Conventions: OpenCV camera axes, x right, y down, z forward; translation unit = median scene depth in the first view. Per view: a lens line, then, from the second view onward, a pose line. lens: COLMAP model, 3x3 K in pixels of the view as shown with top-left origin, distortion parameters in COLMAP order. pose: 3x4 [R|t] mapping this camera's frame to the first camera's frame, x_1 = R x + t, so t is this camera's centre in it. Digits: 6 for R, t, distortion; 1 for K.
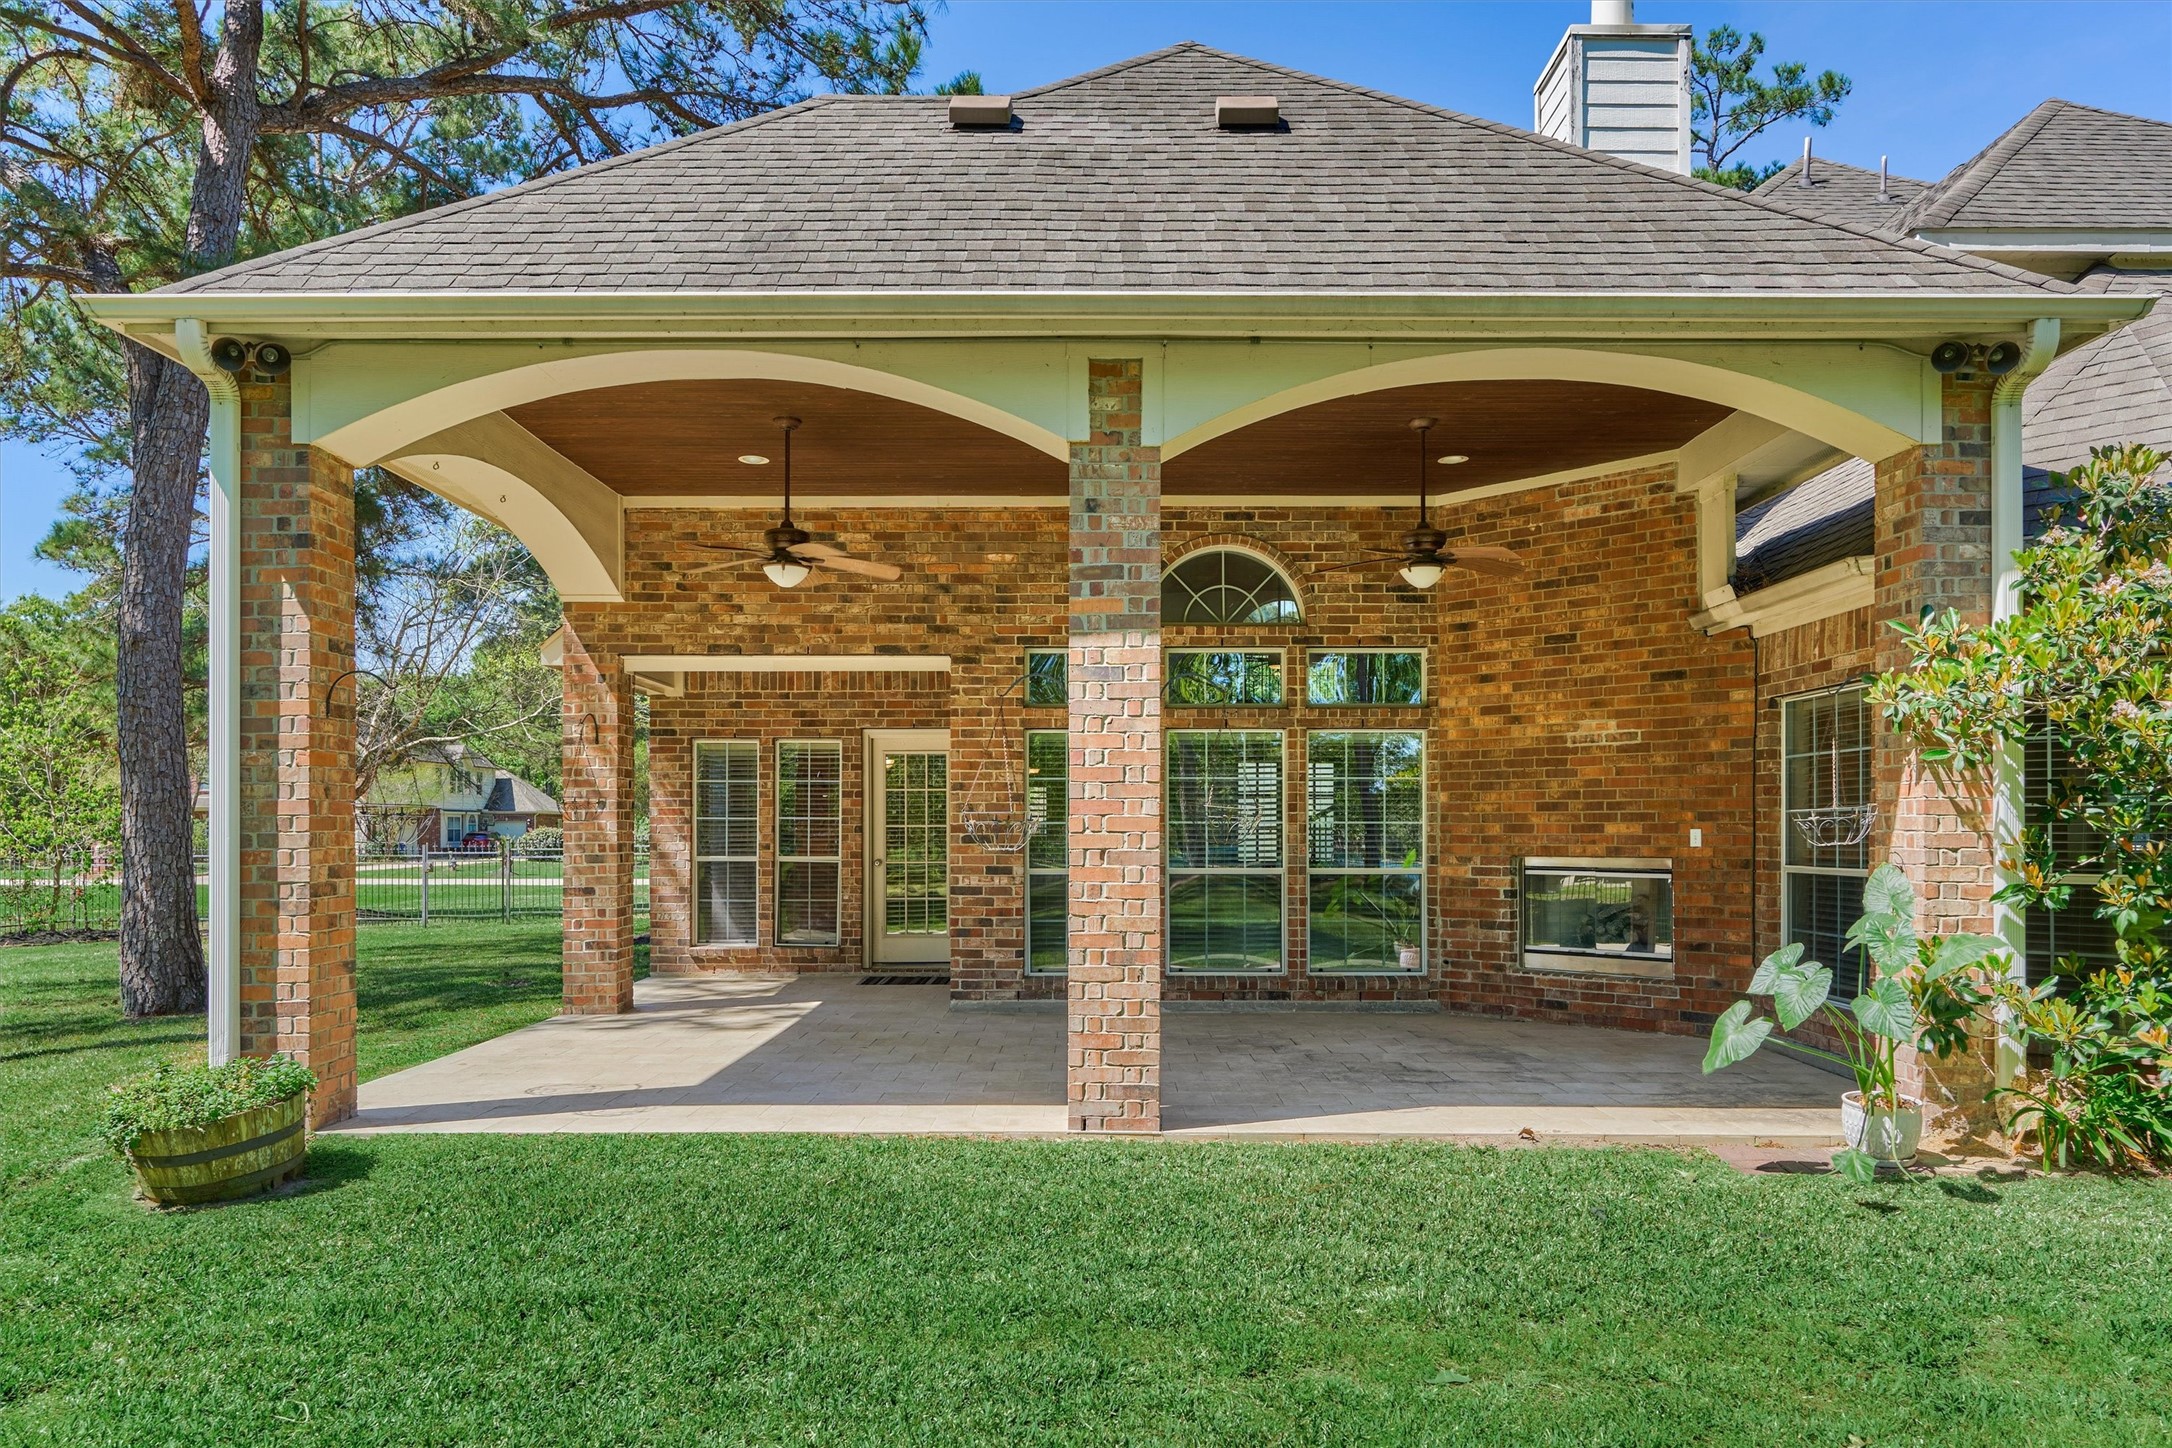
lens RADIAL K [[1480.7, 0, 1092.4], [0, 1480.7, 821.6], [0, 0, 1]] dist [-0.003579, 0.004577]
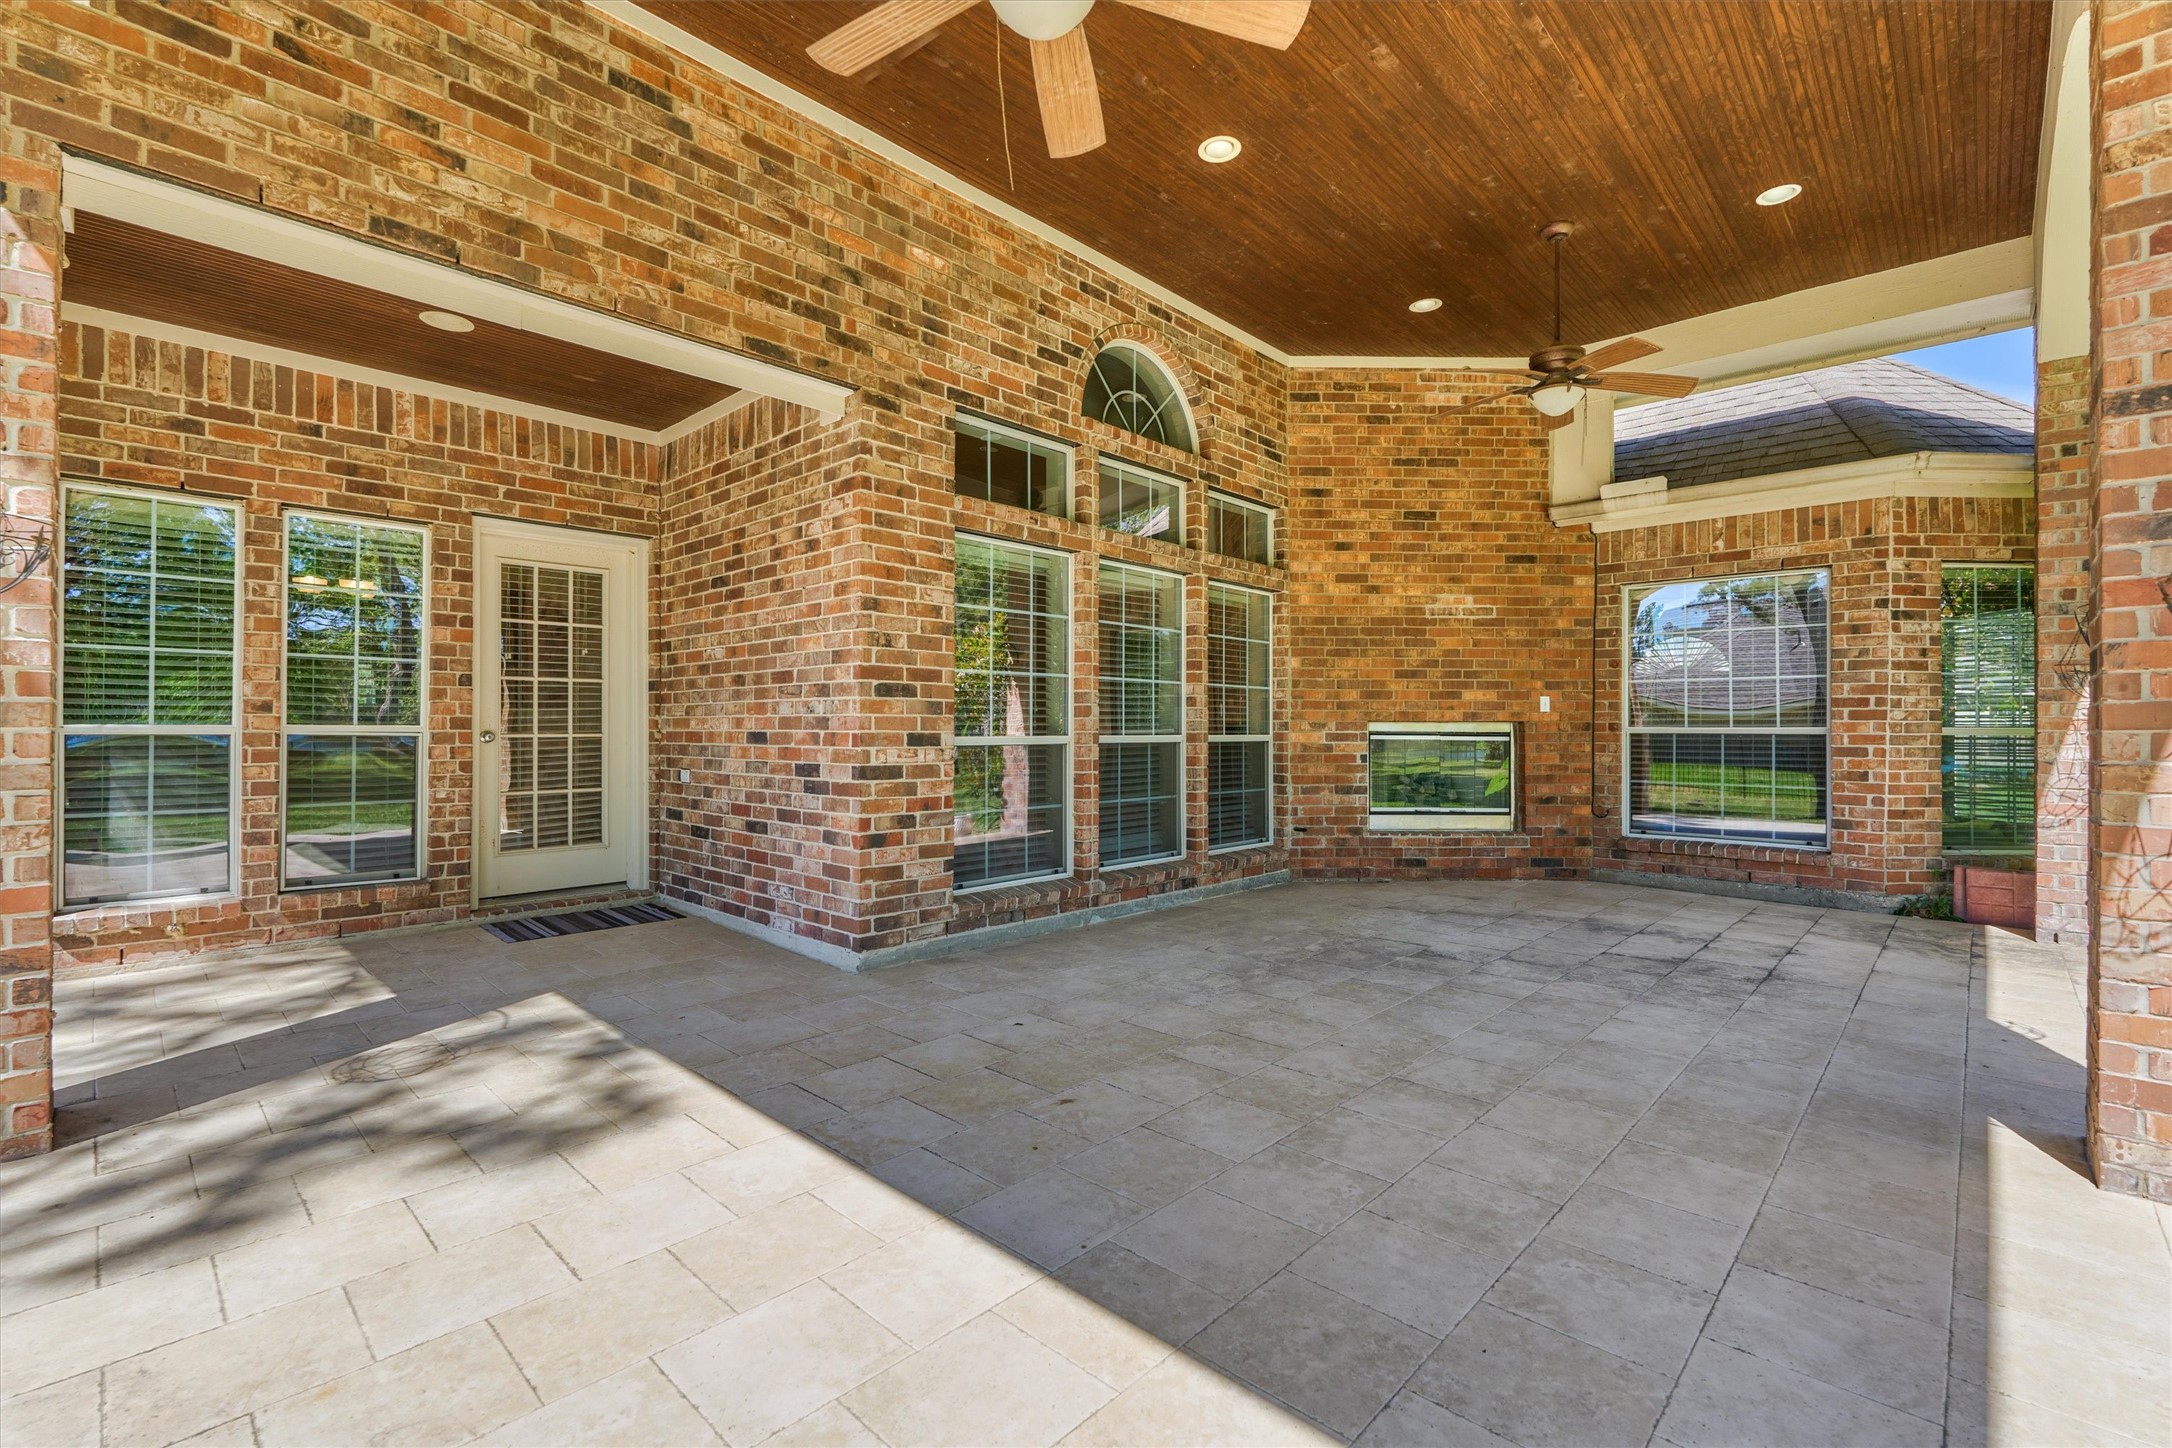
lens RADIAL K [[947.0, 0, 1088.8], [0, 947.0, 724.7], [0, 0, 1]] dist [-0.003483, -0.000193]
pose [[0.687548, 0.005710, 0.726117, -0.323952], [-0.006642, 0.999977, -0.001574, 0.027439], [-0.726109, -0.003741, 0.687569, 0.683209]]
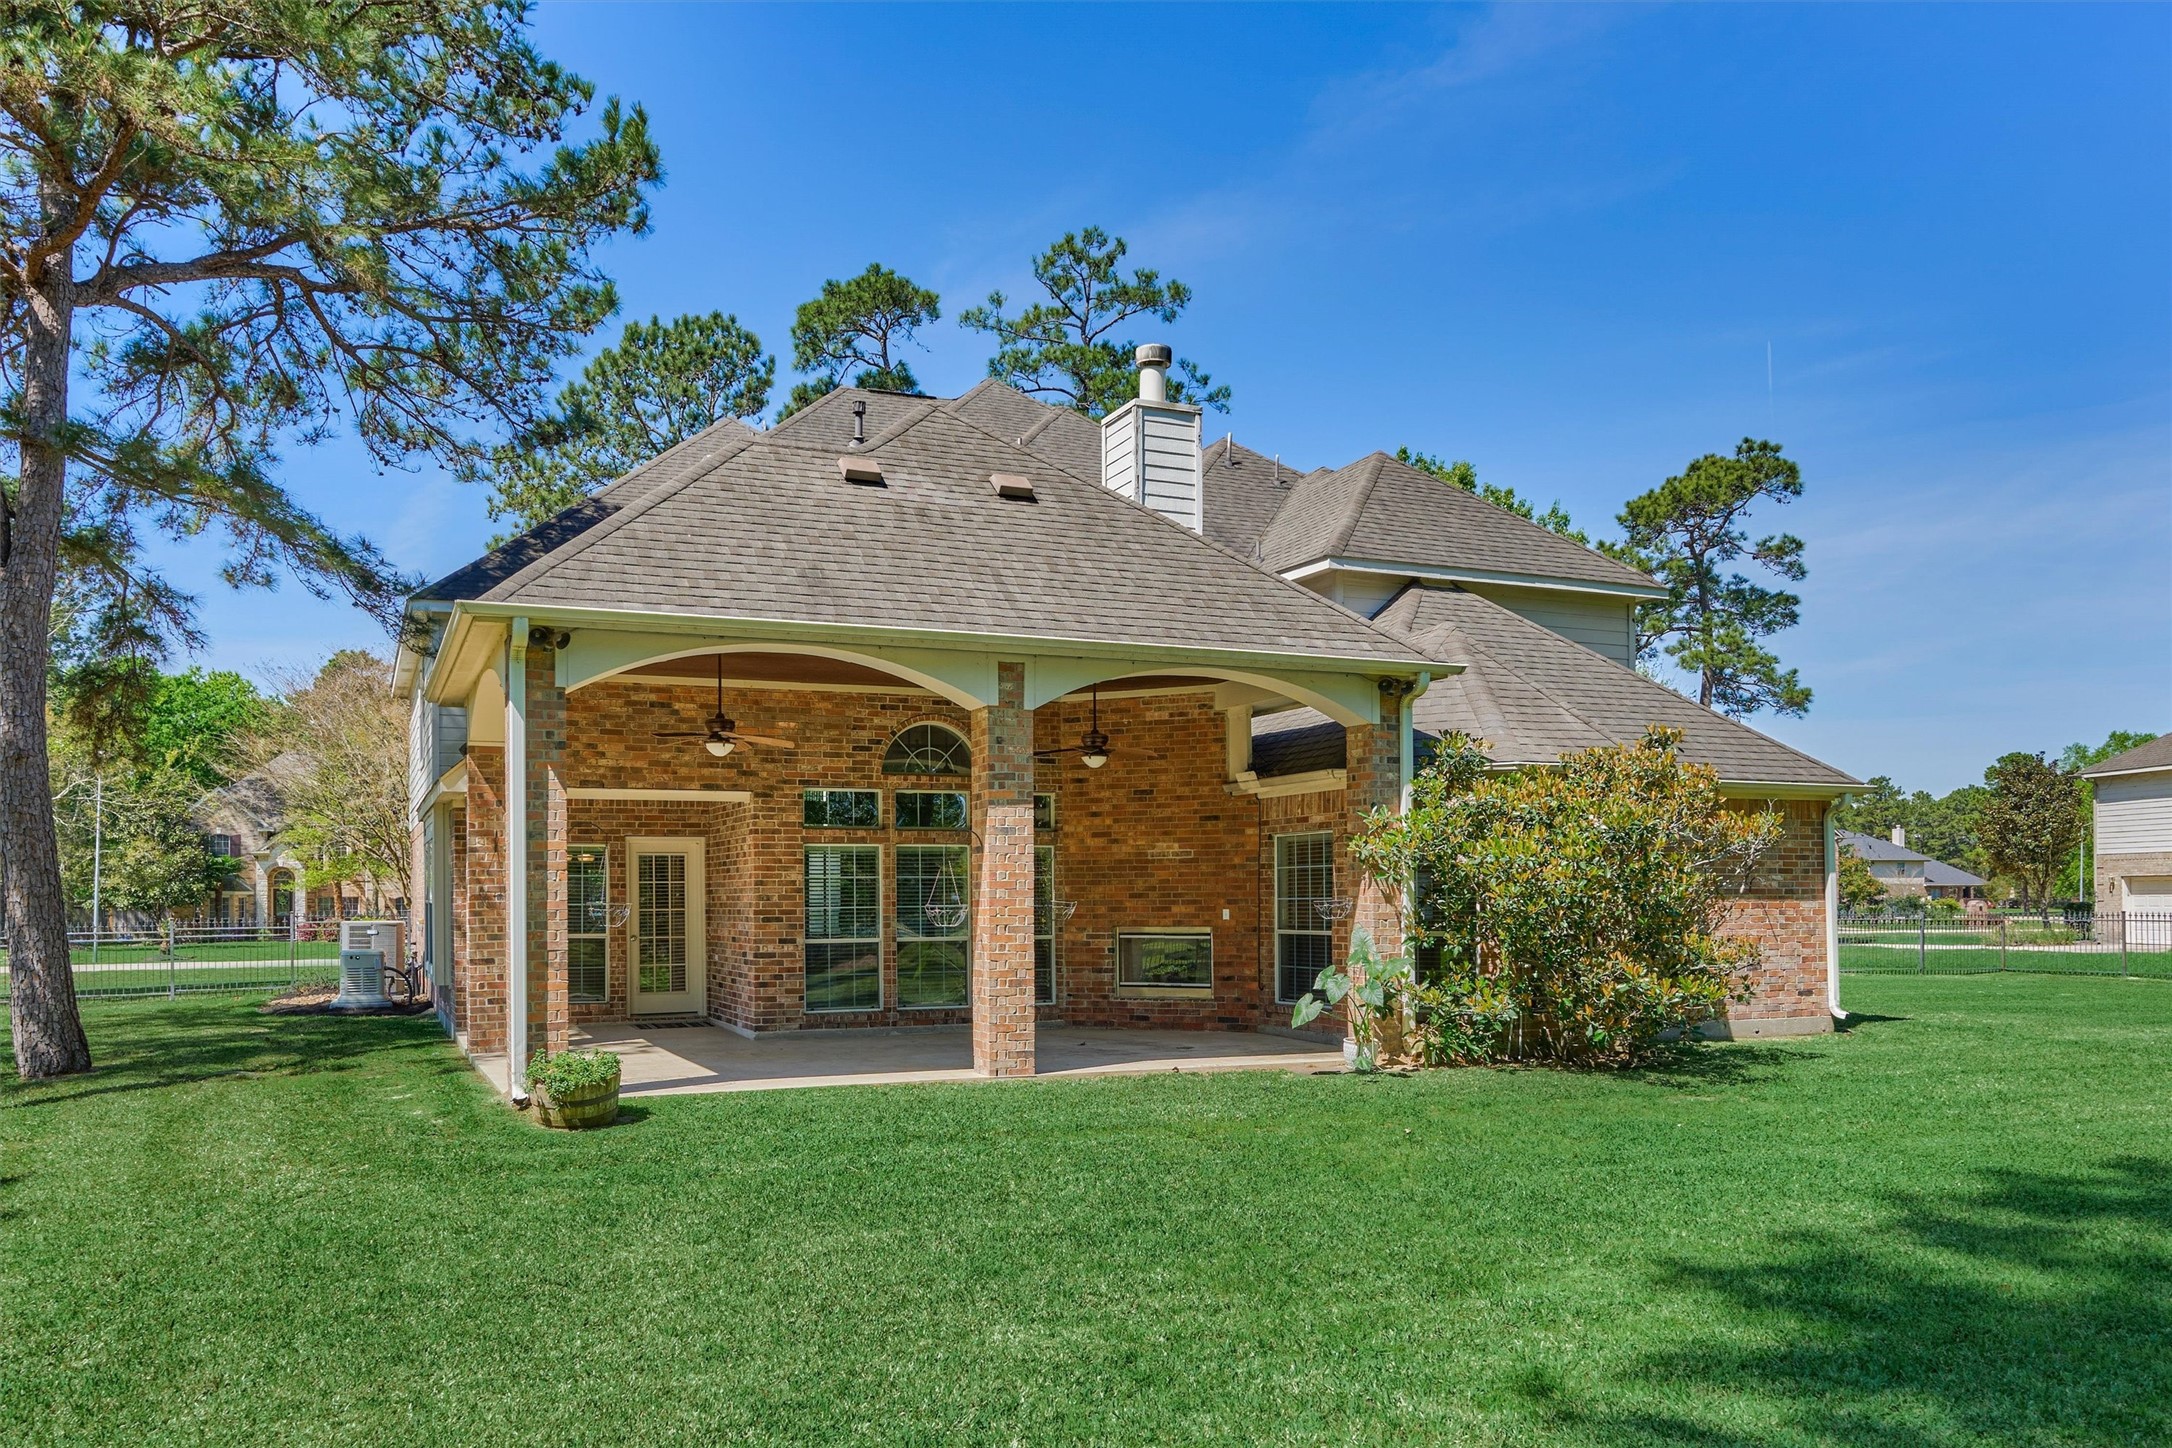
lens RADIAL K [[1585.0, 0, 1002.9], [0, 1585.0, 896.6], [0, 0, 1]] dist [-0.003098, -0.002047]
pose [[0.923639, -0.005010, 0.383232, -0.475942], [0.004480, 0.999987, 0.002277, -0.013250], [-0.383238, -0.000386, 0.923649, -0.526868]]
